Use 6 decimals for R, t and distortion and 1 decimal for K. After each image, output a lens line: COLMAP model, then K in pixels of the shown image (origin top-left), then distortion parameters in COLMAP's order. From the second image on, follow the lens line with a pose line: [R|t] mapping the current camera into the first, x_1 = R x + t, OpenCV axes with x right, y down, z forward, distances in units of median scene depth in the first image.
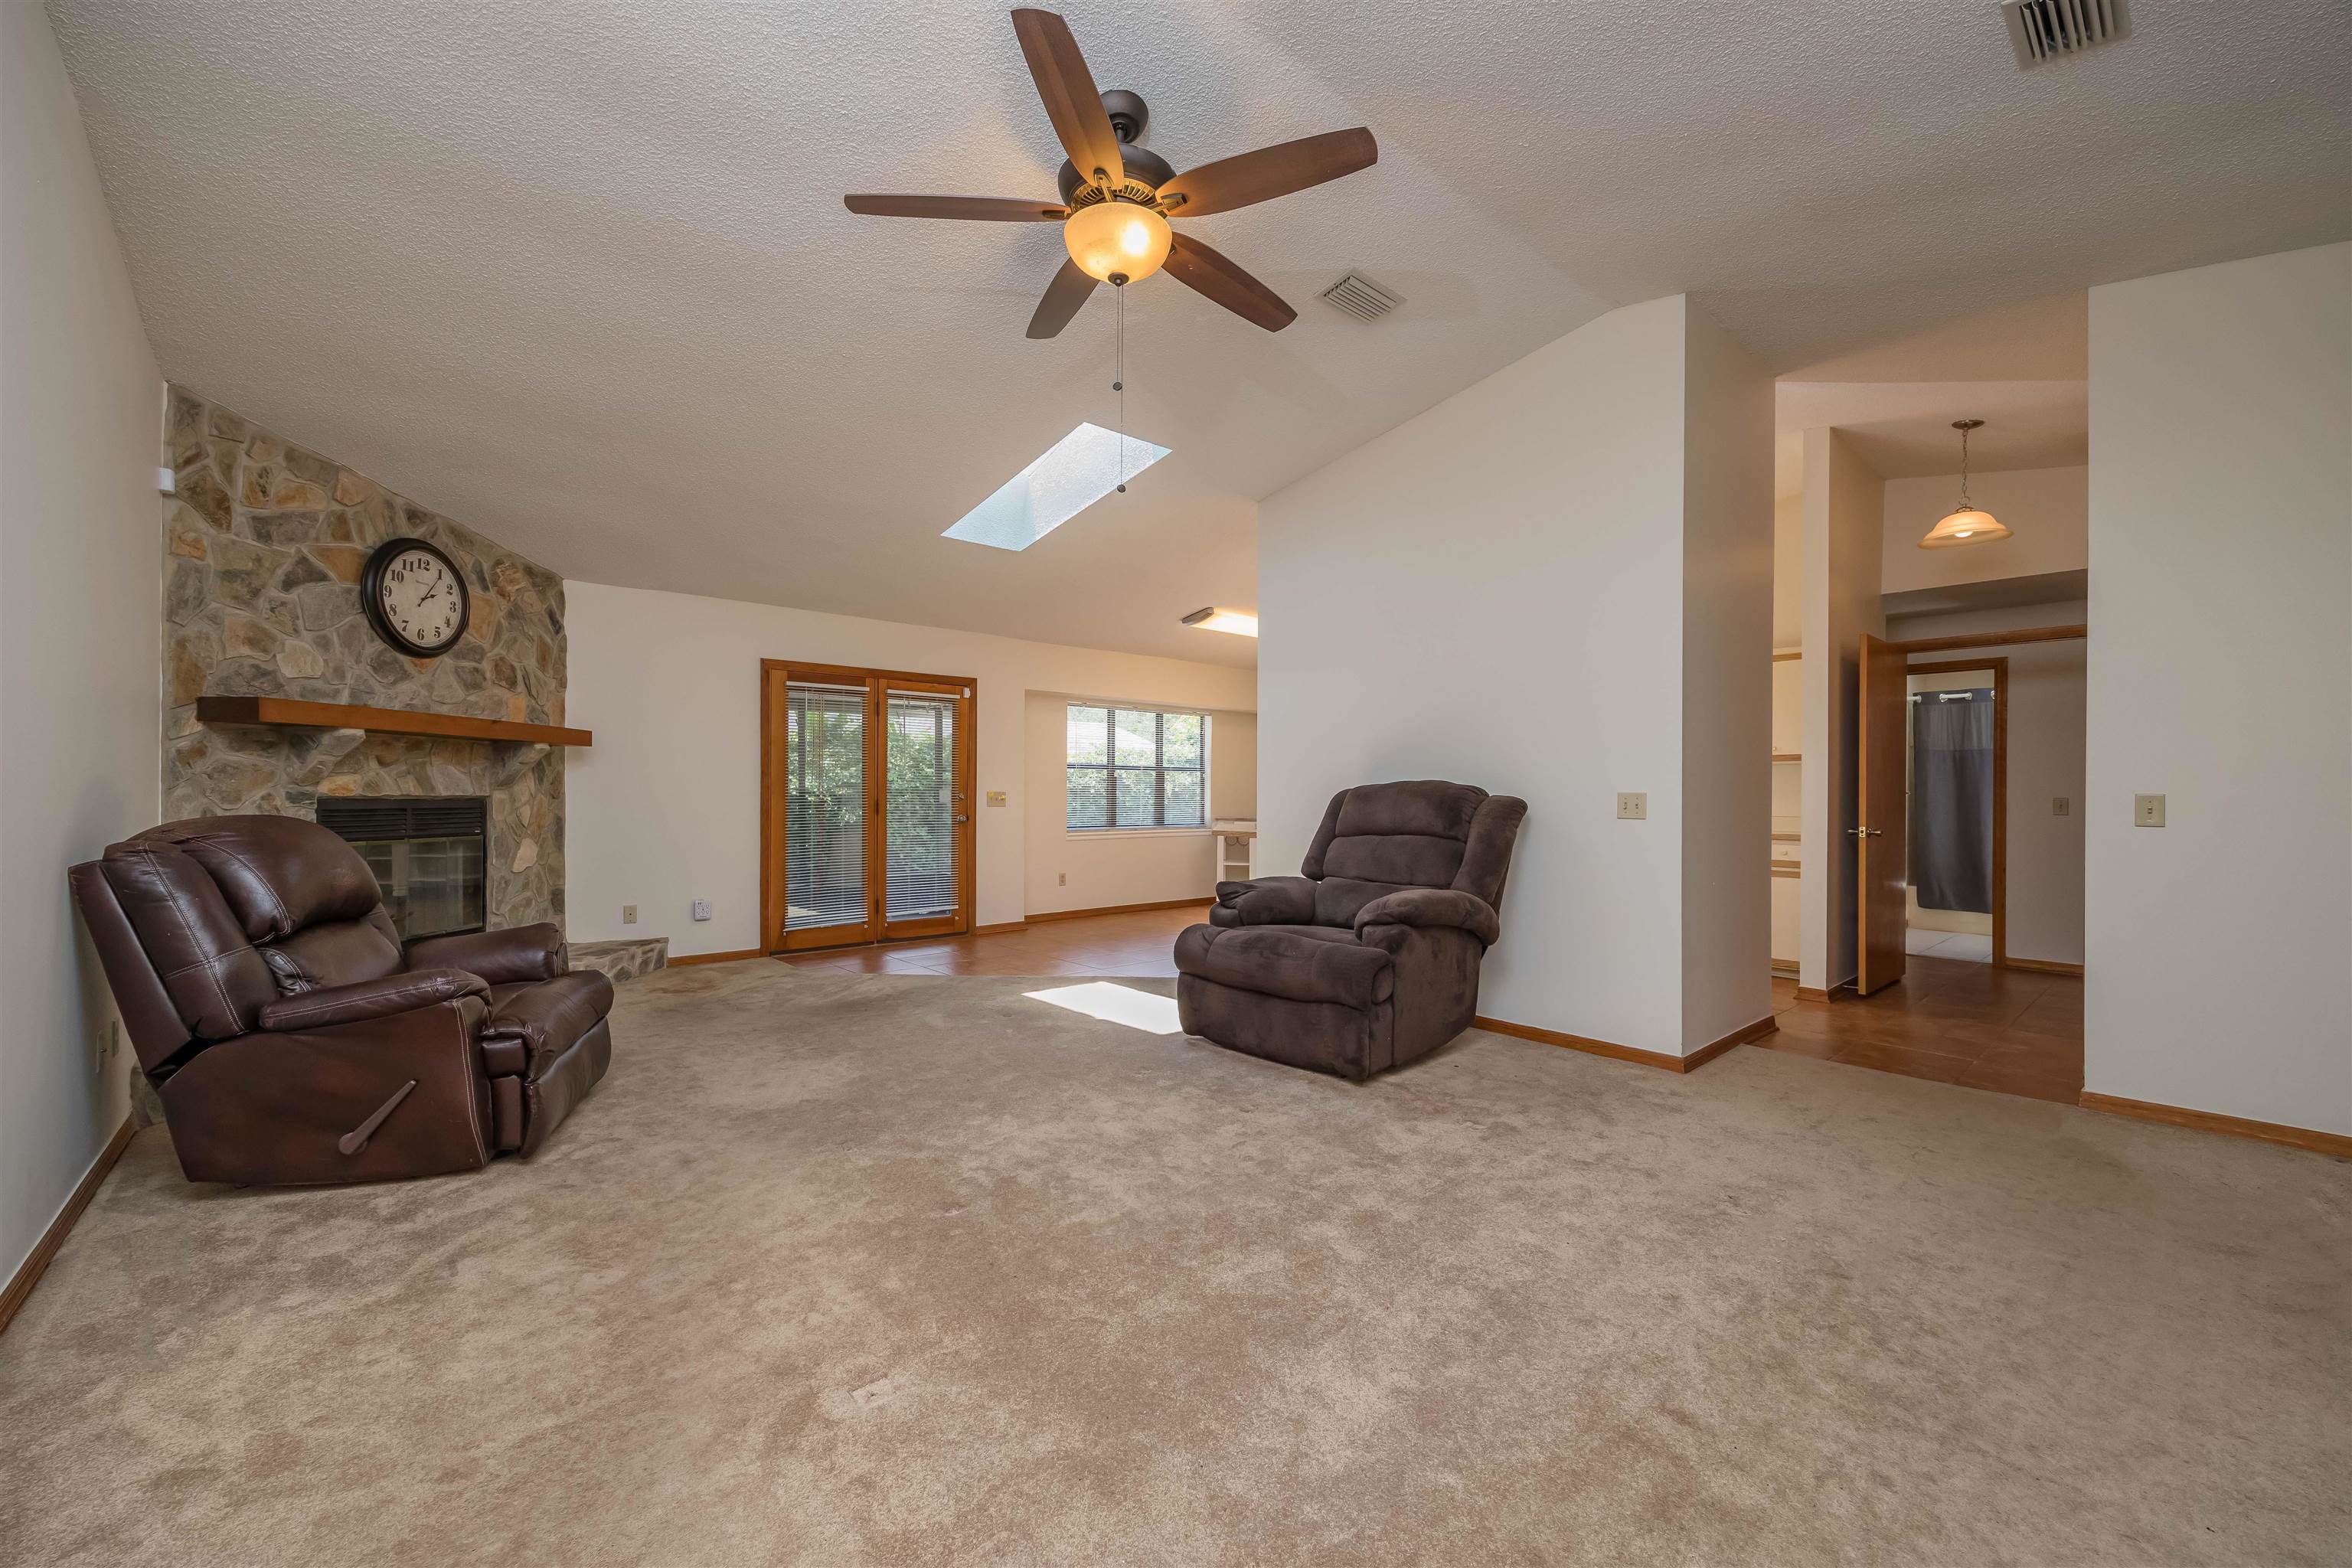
lens RADIAL K [[940.9, 0, 1177.0], [0, 940.9, 801.7], [0, 0, 1]] dist [0.007304, 0.000091]
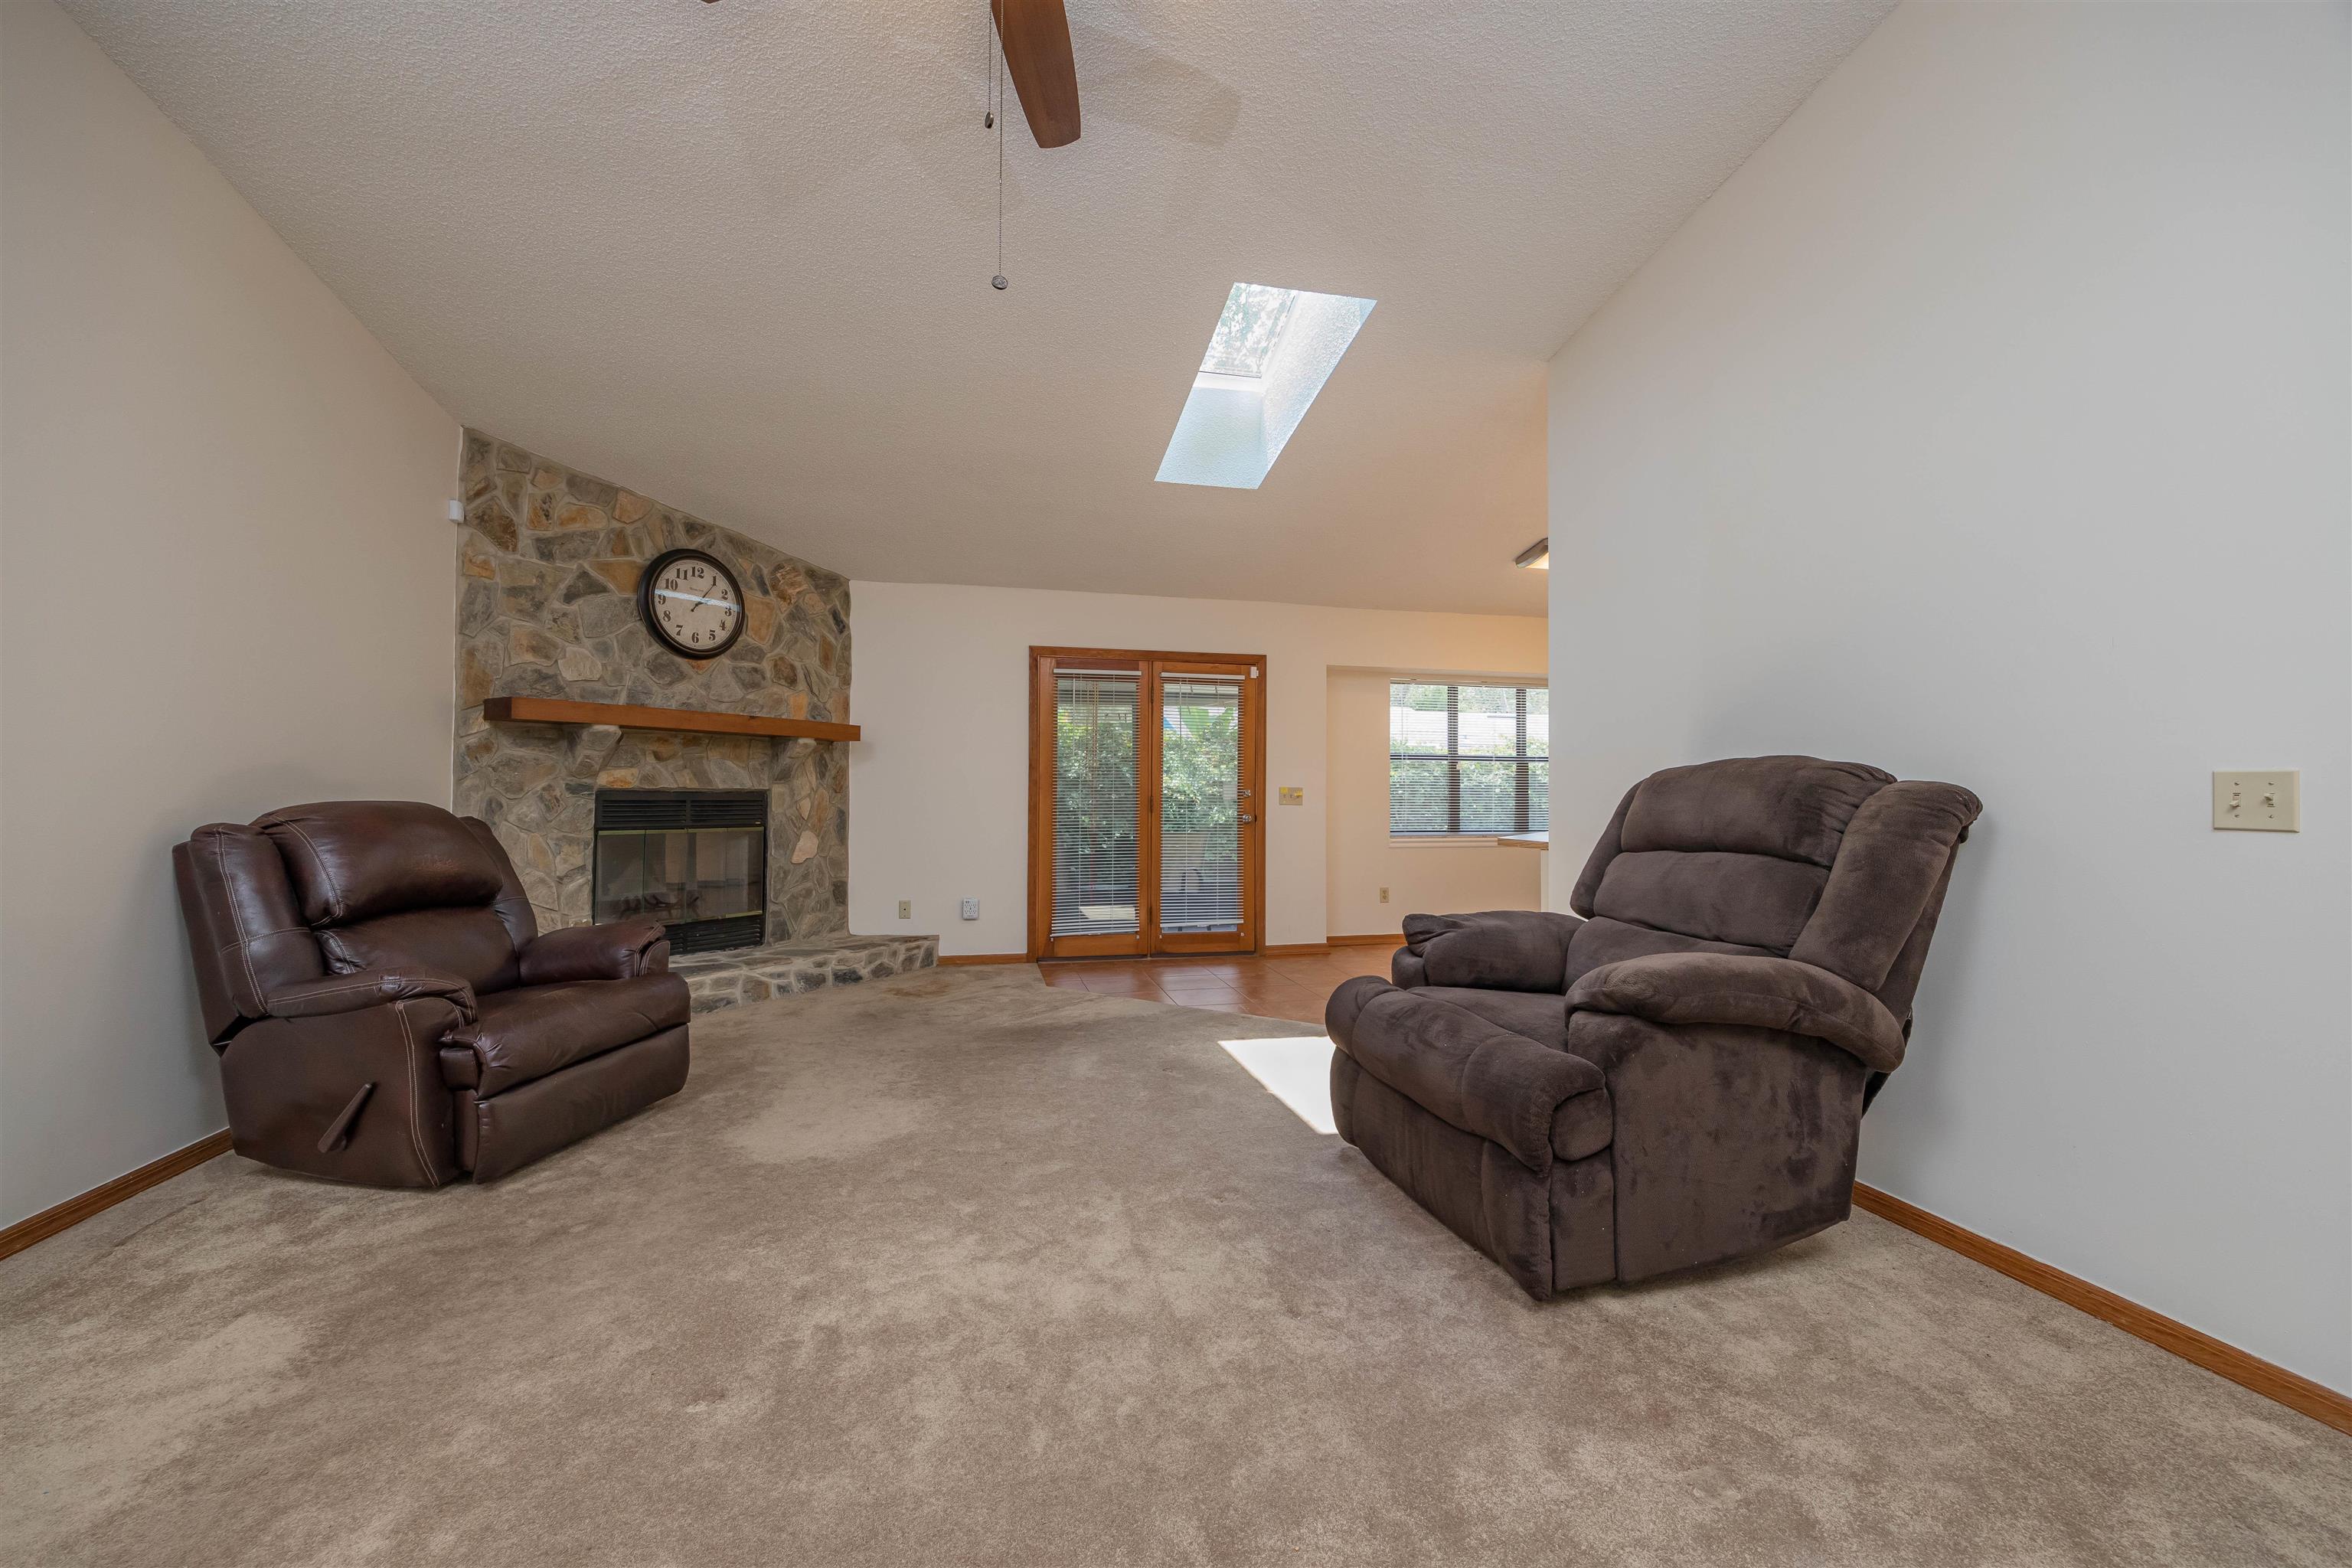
lens RADIAL K [[971.9, 0, 1180.6], [0, 971.9, 776.2], [0, 0, 1]] dist [0.015619, -0.000099]
pose [[0.885192, -0.007344, -0.465168, 0.227285], [-0.006534, 0.999581, -0.028215, 0.008500], [0.465180, 0.028015, 0.884773, 0.321641]]
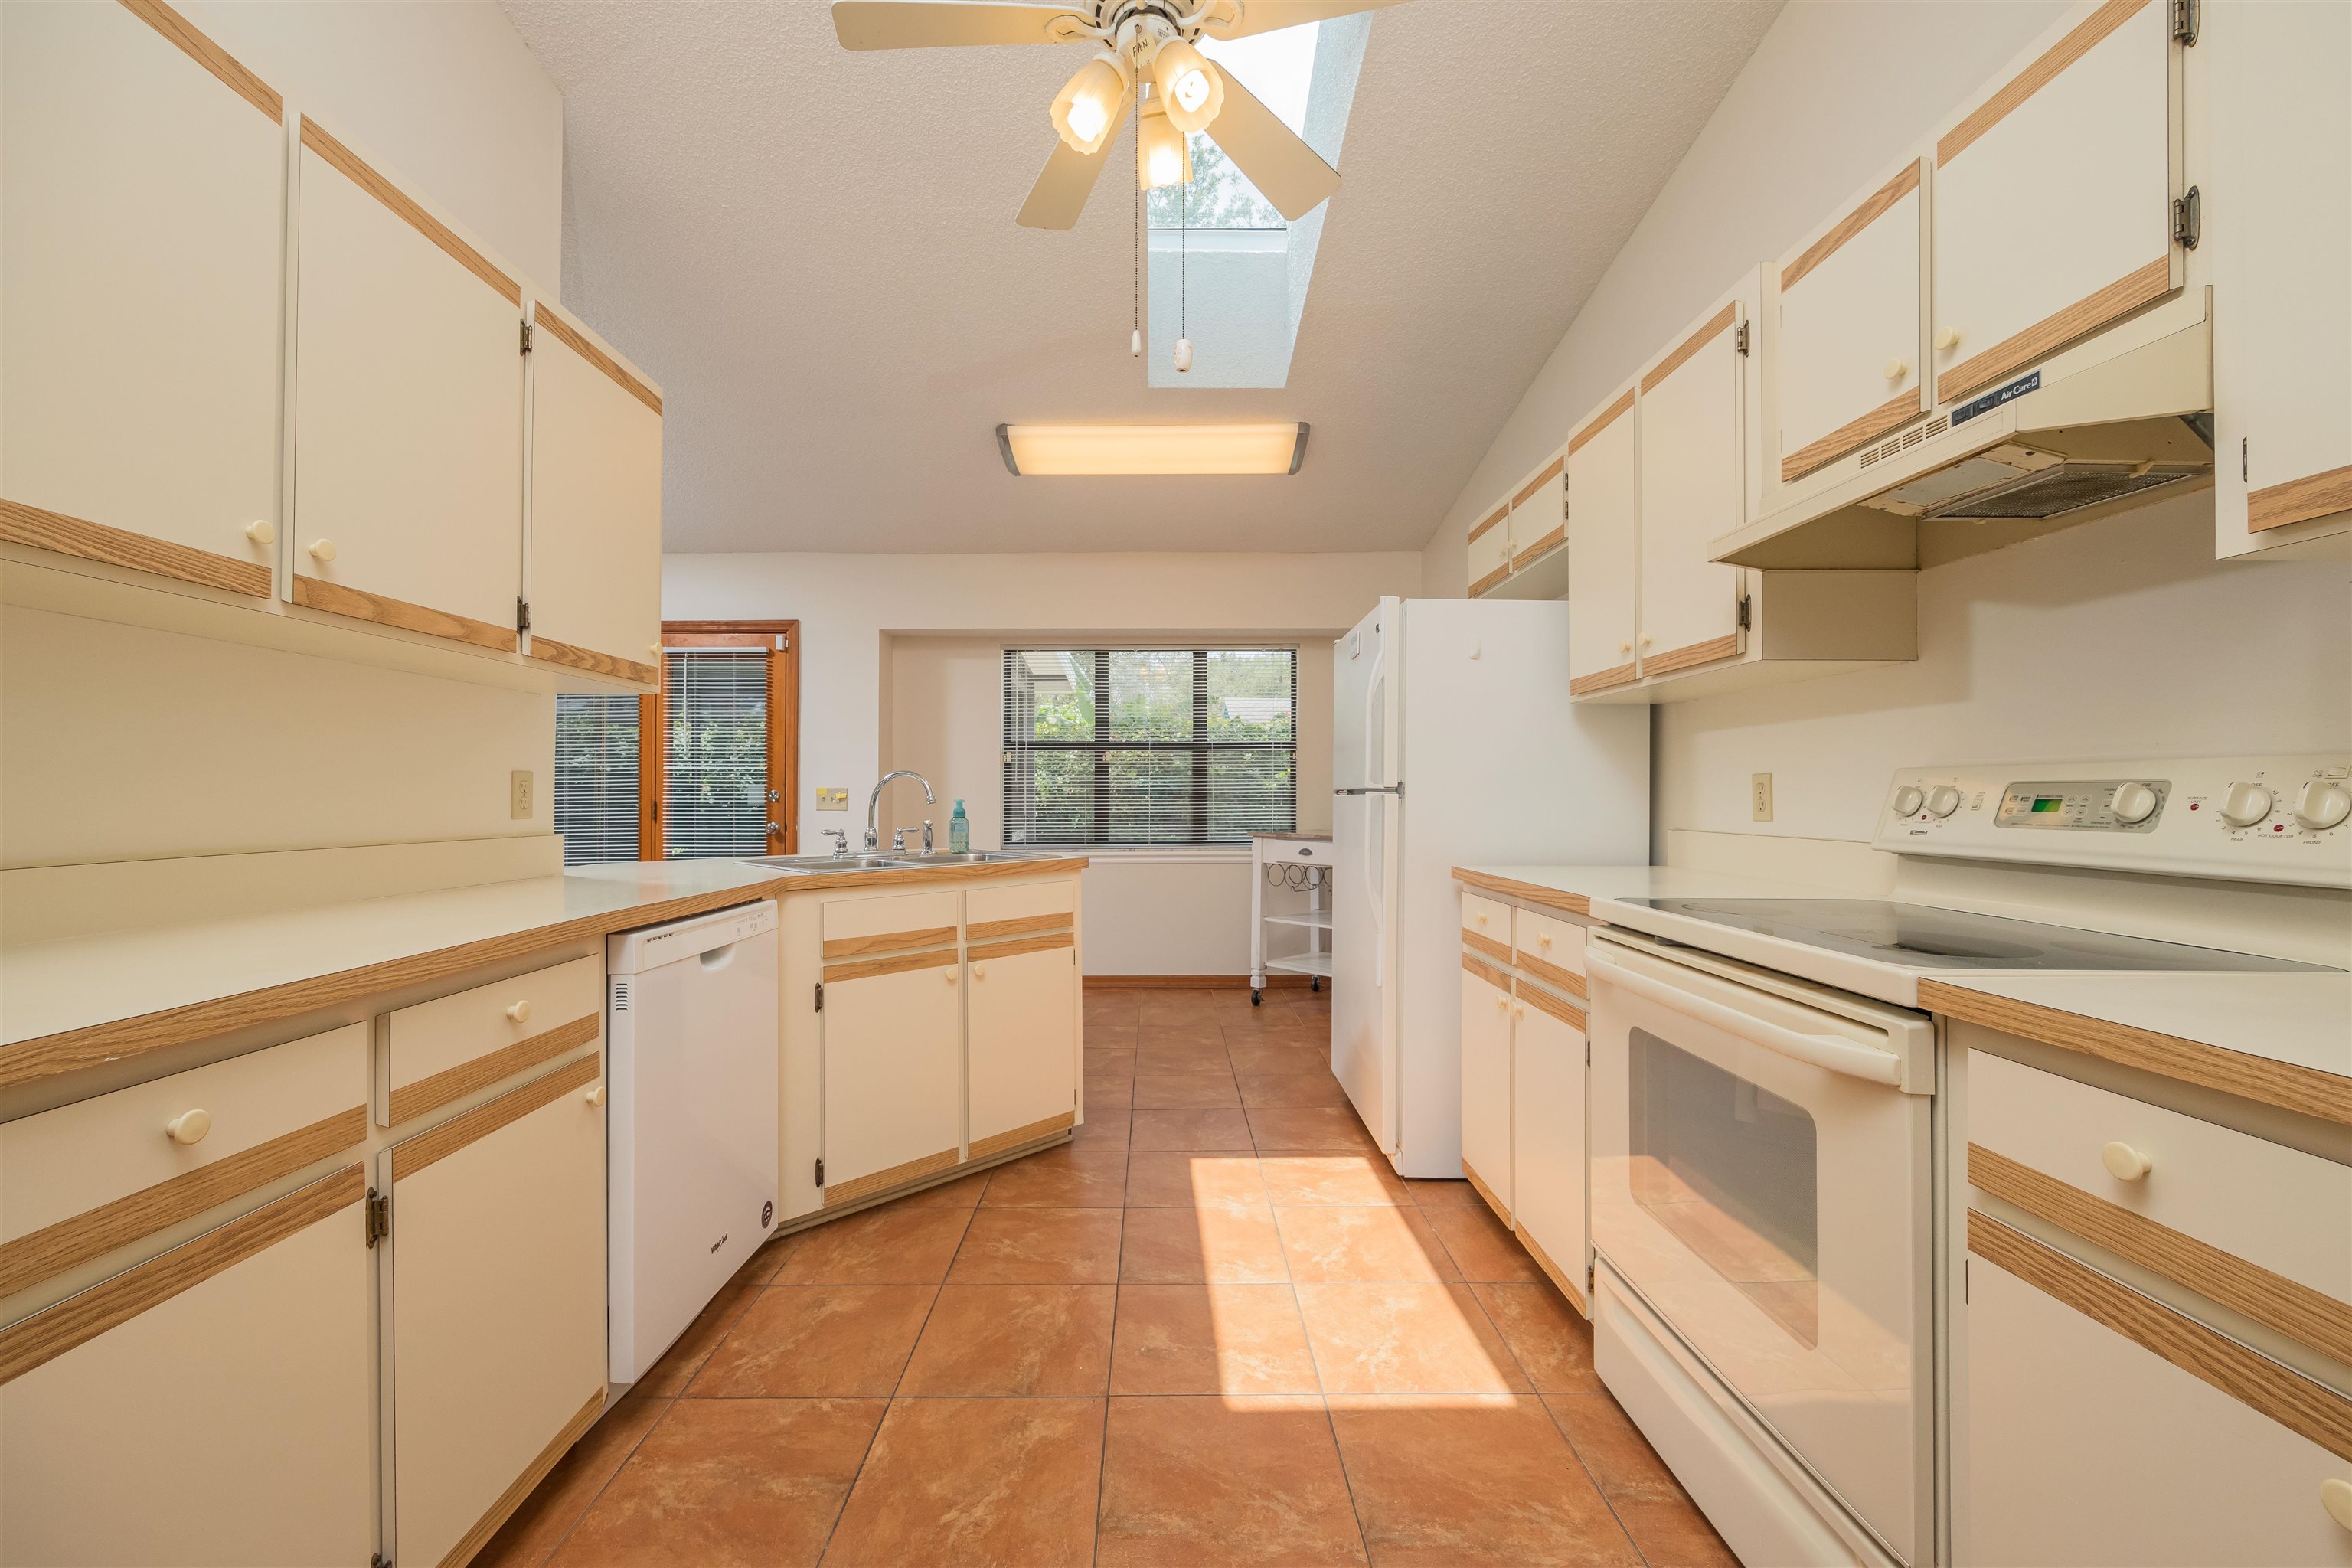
lens RADIAL K [[940.9, 0, 1177.0], [0, 940.9, 801.7], [0, 0, 1]] dist [0.007304, 0.000091]
pose [[0.757667, -0.001125, -0.652641, 0.761170], [-0.000457, 0.999997, -0.002255, 0.001936], [0.652641, 0.002007, 0.757664, 1.170831]]
